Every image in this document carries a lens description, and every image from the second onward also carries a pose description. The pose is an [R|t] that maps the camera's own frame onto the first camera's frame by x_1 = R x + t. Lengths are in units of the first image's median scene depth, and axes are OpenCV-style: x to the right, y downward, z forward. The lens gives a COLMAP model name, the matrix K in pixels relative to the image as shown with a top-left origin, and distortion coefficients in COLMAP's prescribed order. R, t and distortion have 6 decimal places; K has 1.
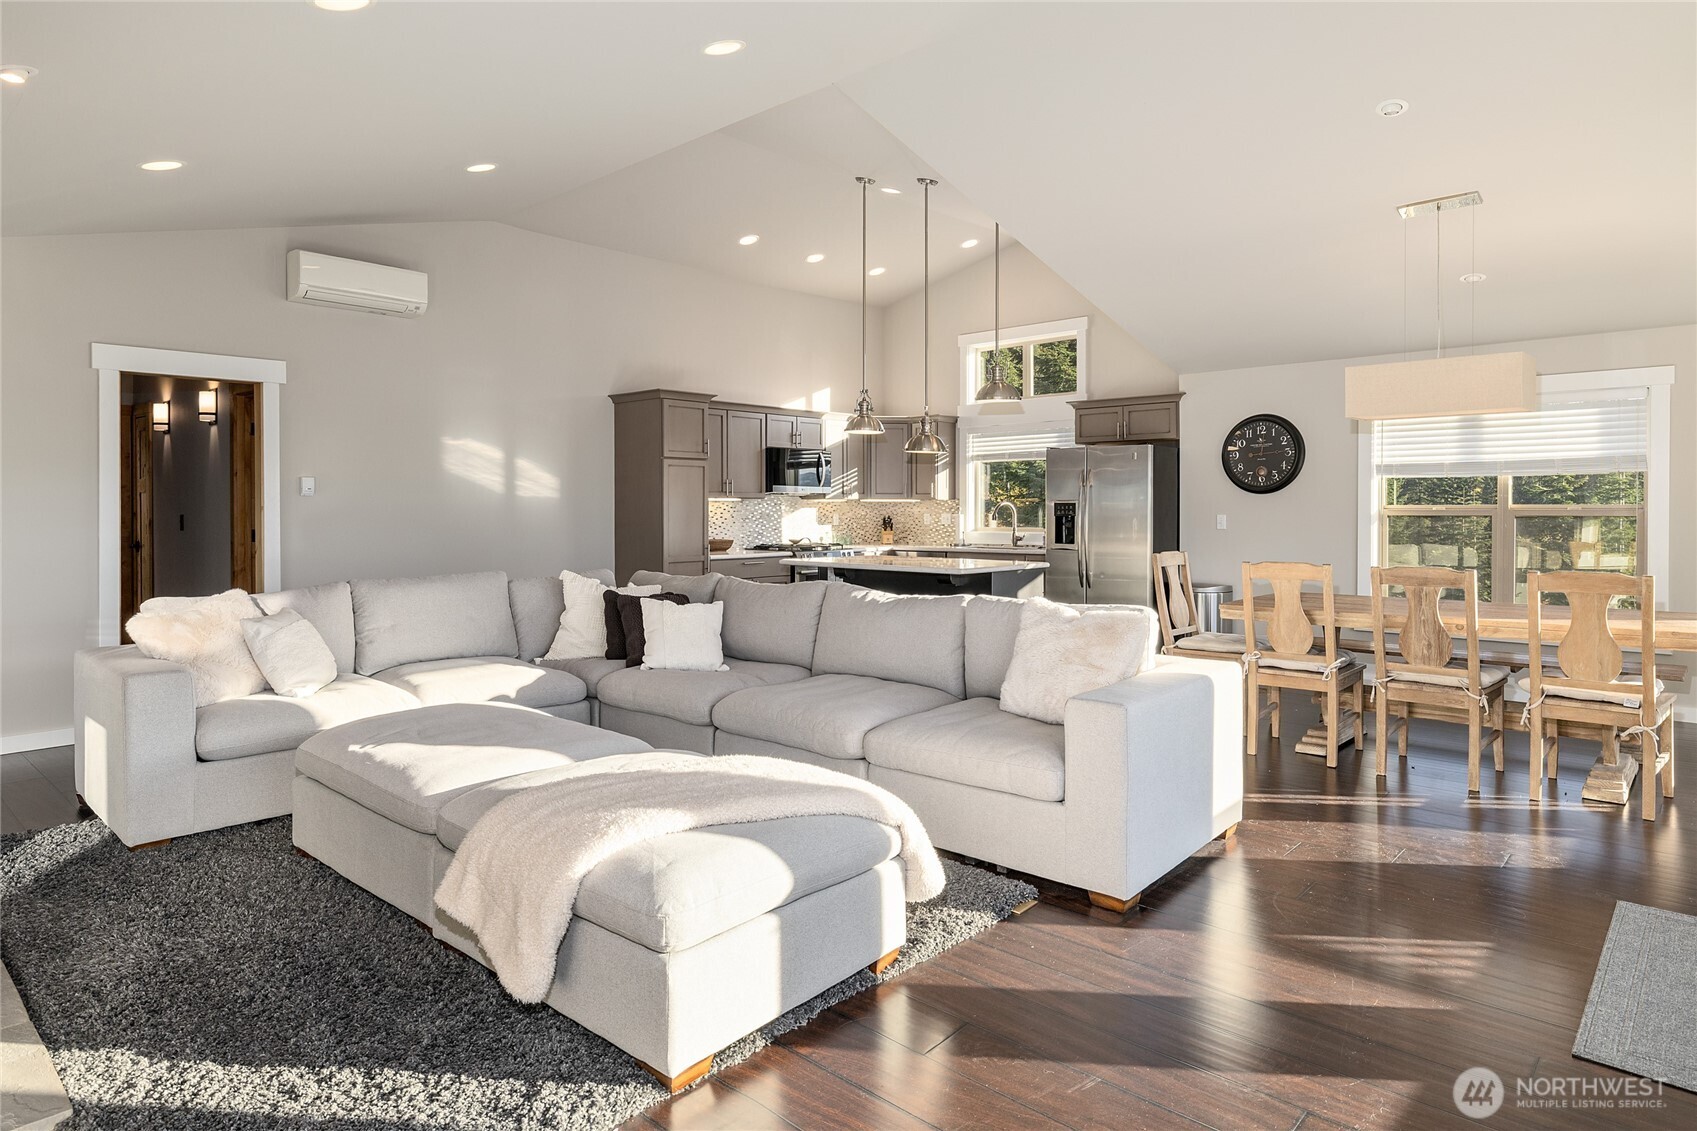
lens RADIAL K [[959.0, 0, 845.3], [0, 959.0, 518.0], [0, 0, 1]] dist [-0.001210, 0.000038]
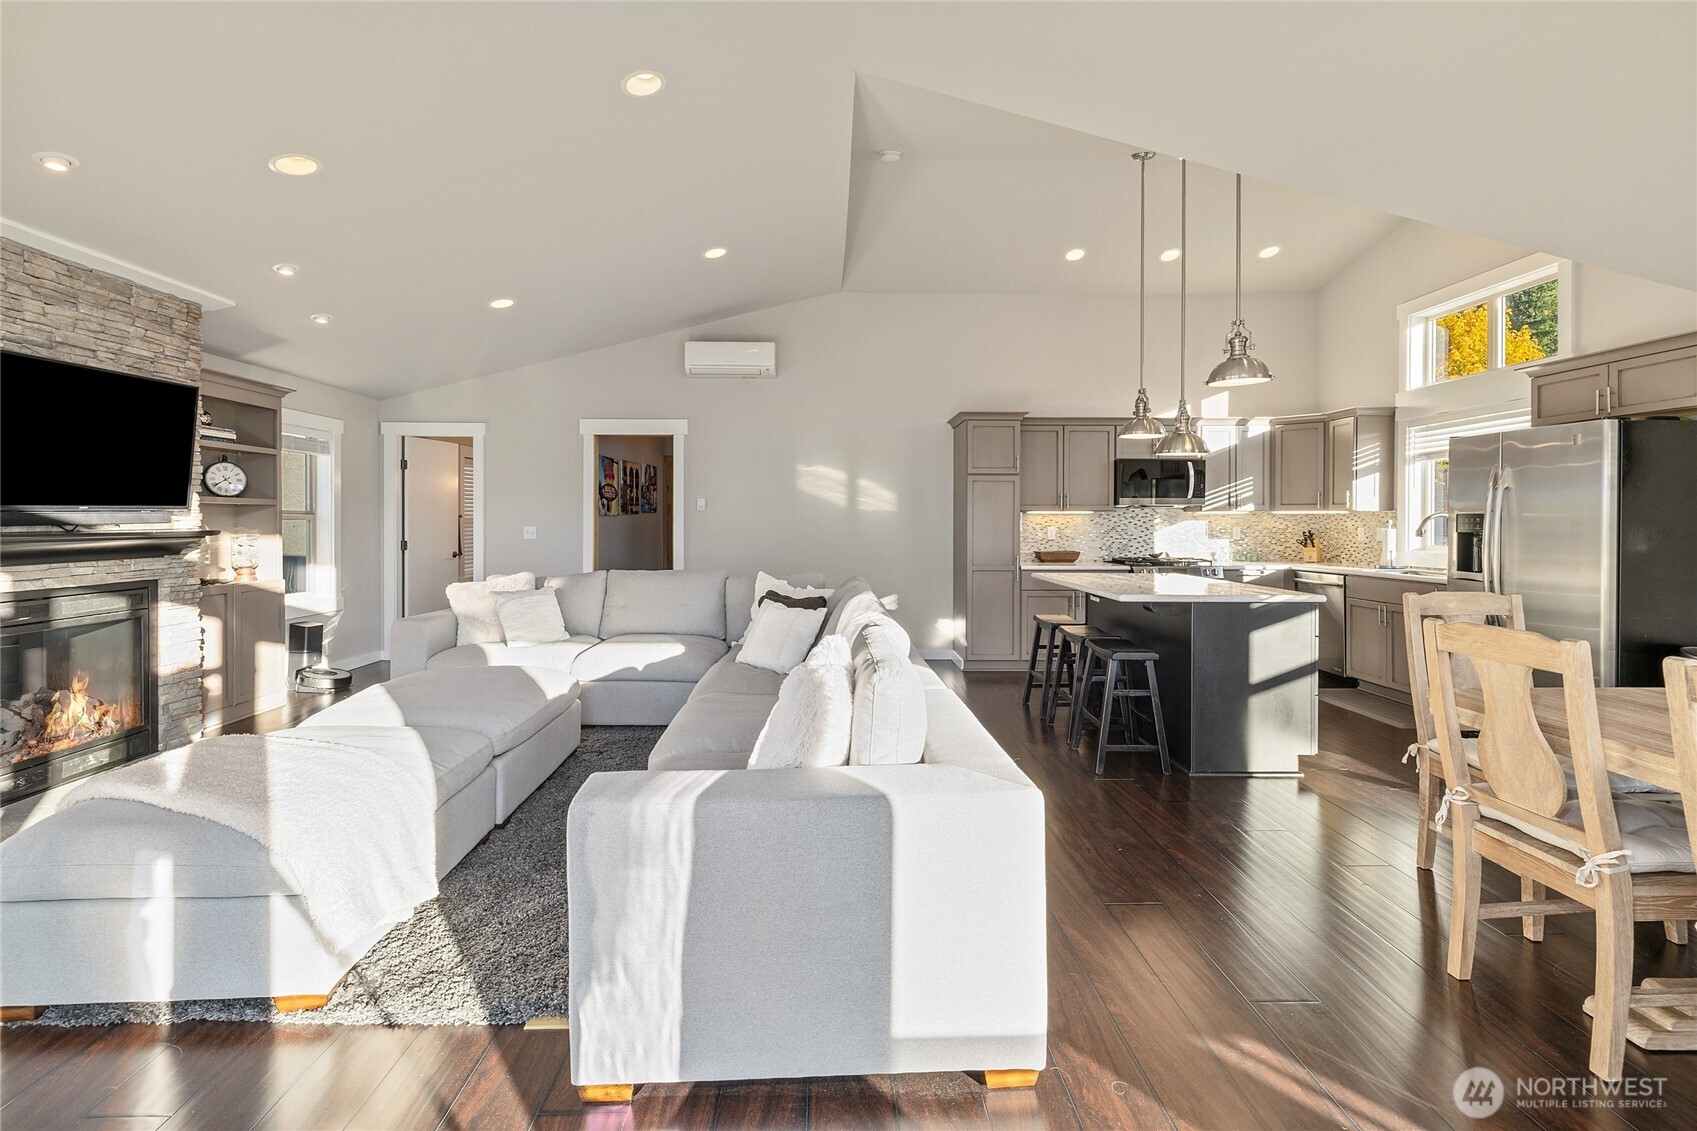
lens RADIAL K [[761.9, 0, 848.6], [0, 761.9, 497.1], [0, 0, 1]] dist [0.006270, 0.000511]
pose [[0.690446, -0.019231, -0.723128, 0.349278], [-0.010535, 0.999273, -0.036634, -0.002970], [0.723307, 0.032912, 0.689742, 0.310678]]
